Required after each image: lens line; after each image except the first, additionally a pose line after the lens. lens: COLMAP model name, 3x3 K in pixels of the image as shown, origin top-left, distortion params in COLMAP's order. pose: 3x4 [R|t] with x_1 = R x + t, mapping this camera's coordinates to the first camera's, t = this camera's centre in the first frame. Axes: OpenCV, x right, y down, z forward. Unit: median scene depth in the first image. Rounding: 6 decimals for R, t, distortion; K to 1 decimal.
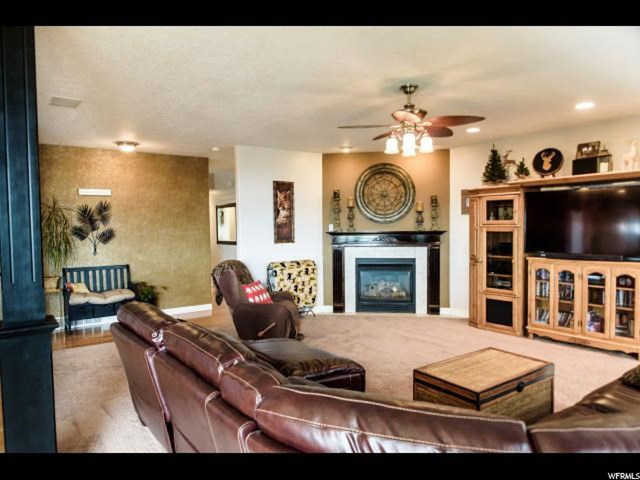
lens RADIAL K [[437.6, 0, 320.0], [0, 437.6, 240.0], [0, 0, 1]] dist [-0.001965, -0.000826]
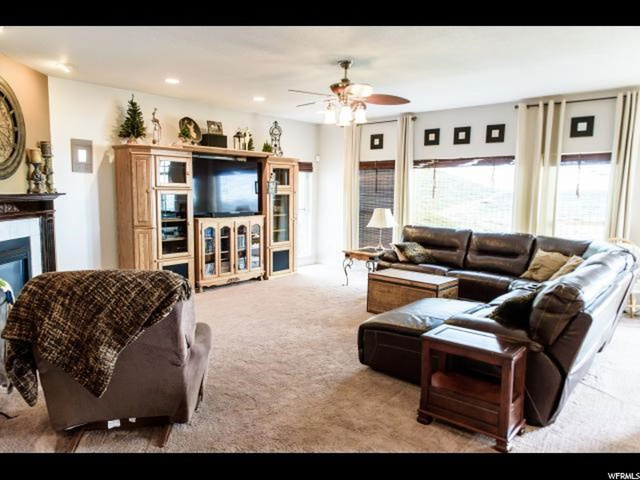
lens RADIAL K [[448.8, 0, 320.0], [0, 448.8, 240.0], [0, 0, 1]] dist [0.002738, 0.001291]
pose [[-0.230790, -0.093921, 0.968460, -0.518347], [0.025216, 0.994419, 0.102448, -0.010015], [-0.972677, 0.048065, -0.227133, 0.743825]]
